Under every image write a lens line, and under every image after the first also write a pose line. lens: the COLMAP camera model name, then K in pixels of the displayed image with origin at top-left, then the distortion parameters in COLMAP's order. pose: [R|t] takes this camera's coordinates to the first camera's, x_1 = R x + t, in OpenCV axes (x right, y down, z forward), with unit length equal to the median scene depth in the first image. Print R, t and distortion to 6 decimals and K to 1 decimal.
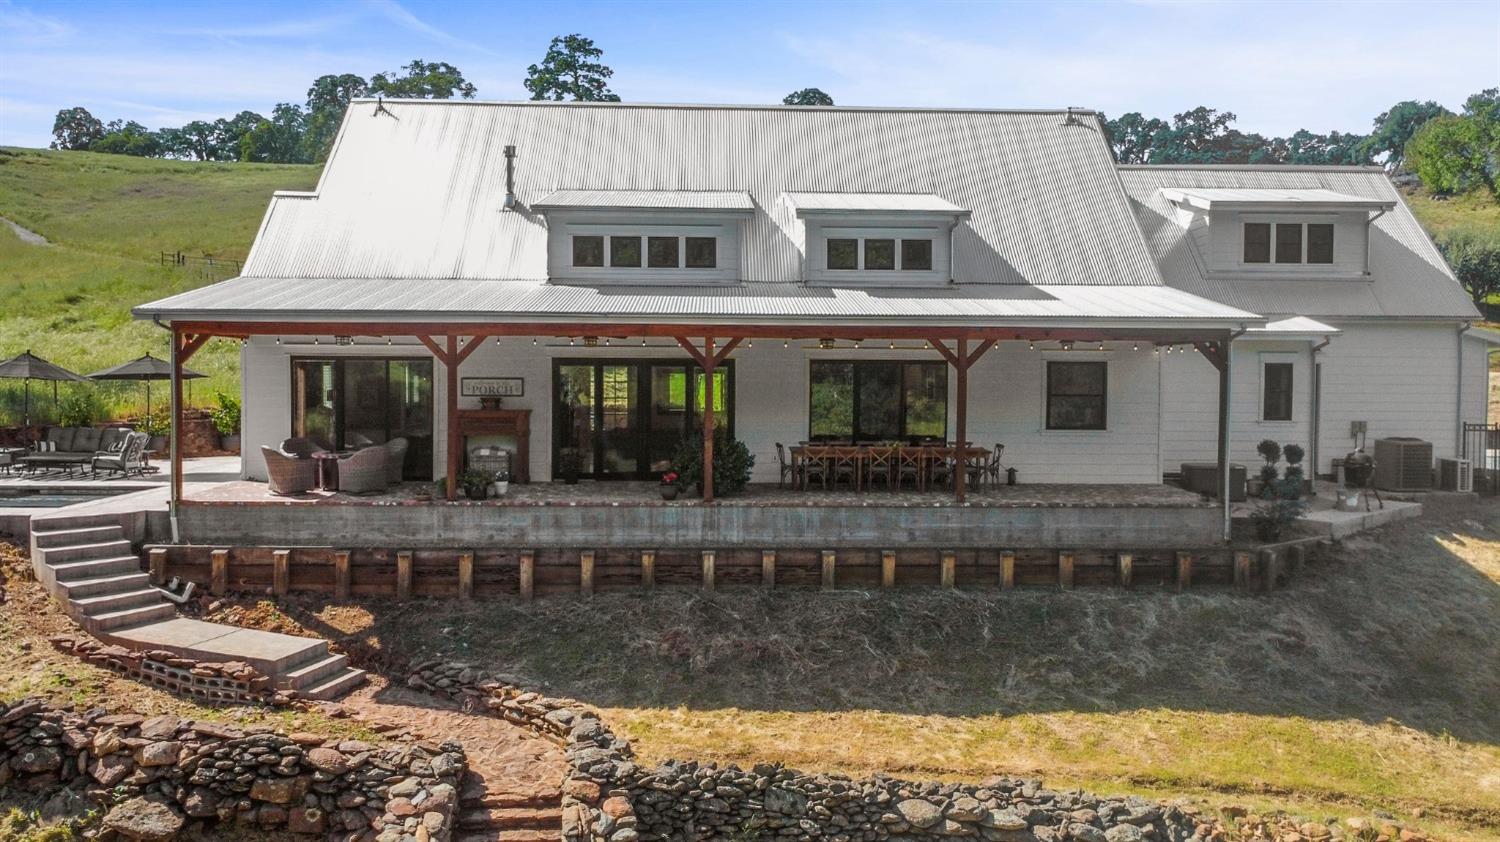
lens RADIAL K [[1204.0, 0, 751.2], [0, 1204.0, 412.6], [0, 0, 1]] dist [-0.003513, 0.000099]
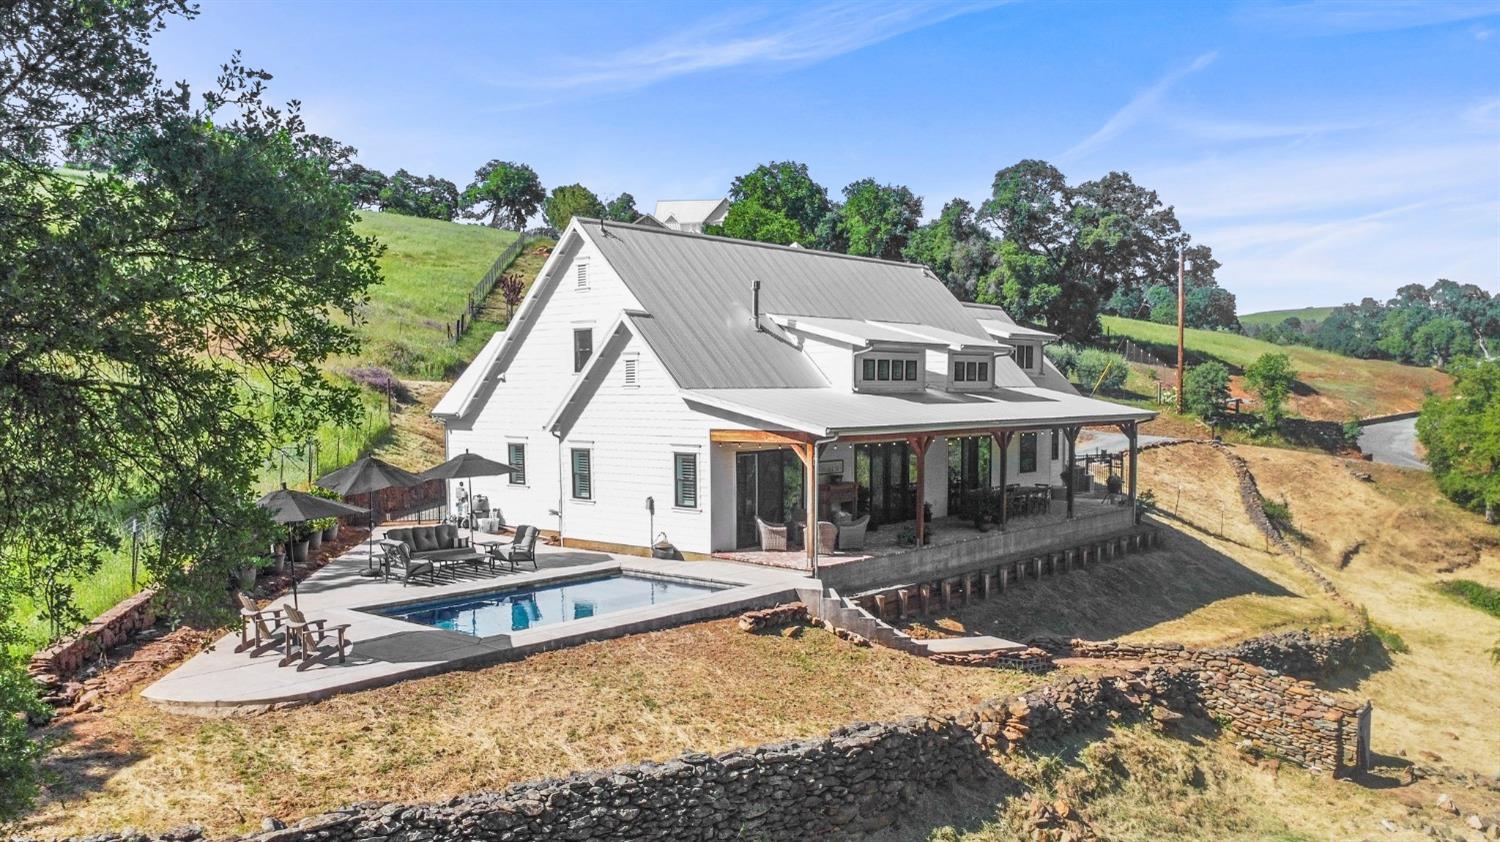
lens RADIAL K [[1255.2, 0, 746.8], [0, 1255.2, 424.6], [0, 0, 1]] dist [-0.012785, 0.002116]
pose [[0.657953, -0.030096, 0.752457, -1.655146], [0.026708, 0.999505, 0.016623, -0.116421], [-0.752585, 0.009159, 0.658431, 0.131019]]
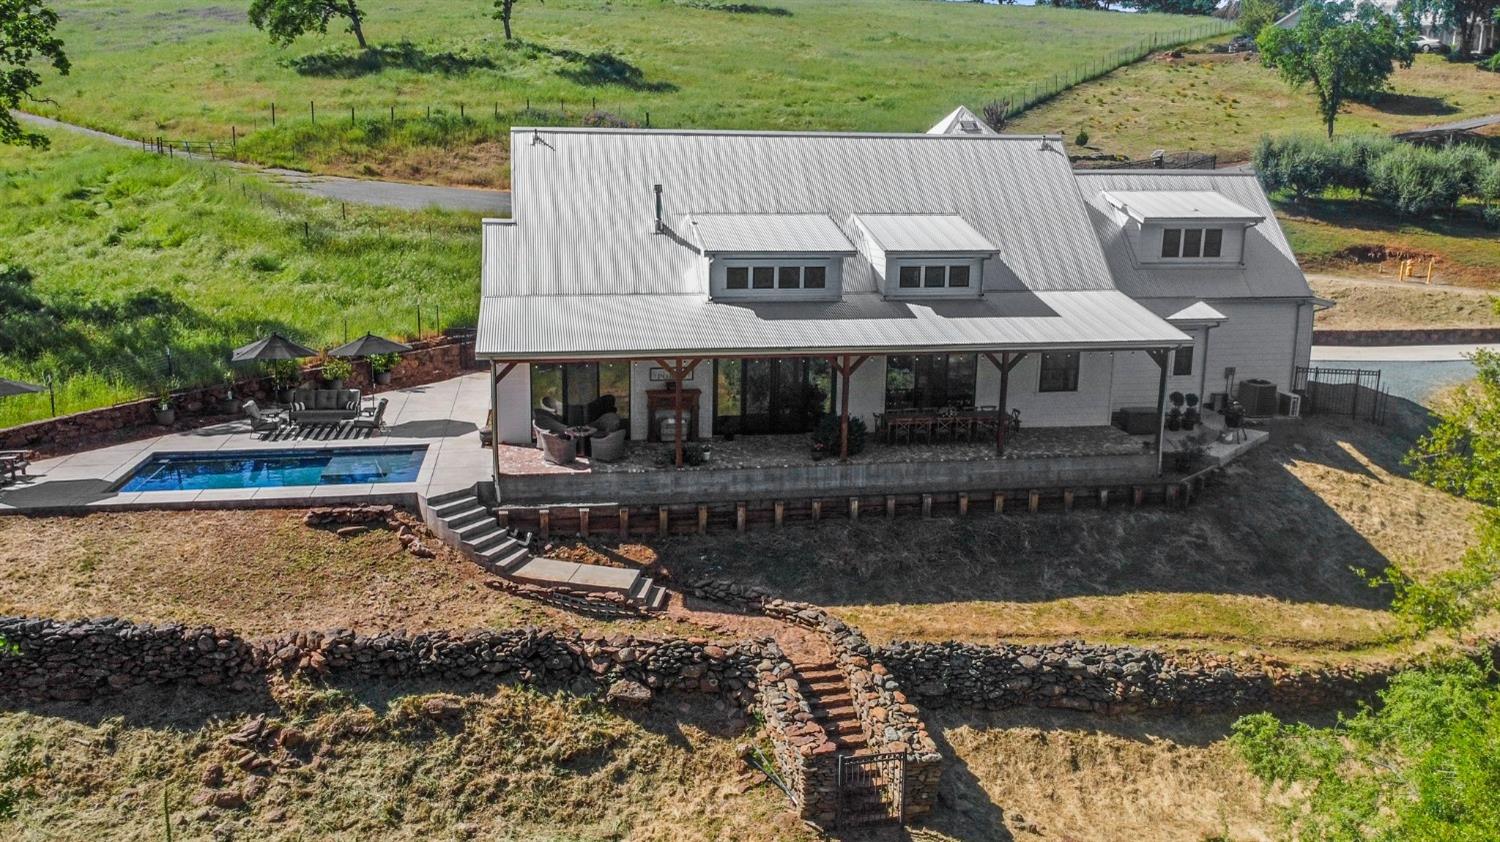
lens RADIAL K [[1204.0, 0, 753.4], [0, 1204.0, 422.8], [0, 0, 1]] dist [-0.003513, 0.000099]
pose [[0.990334, -0.027383, 0.135977, -0.380029], [0.002221, 0.983324, 0.181847, -0.270783], [-0.138689, -0.179787, 0.973880, -0.504077]]
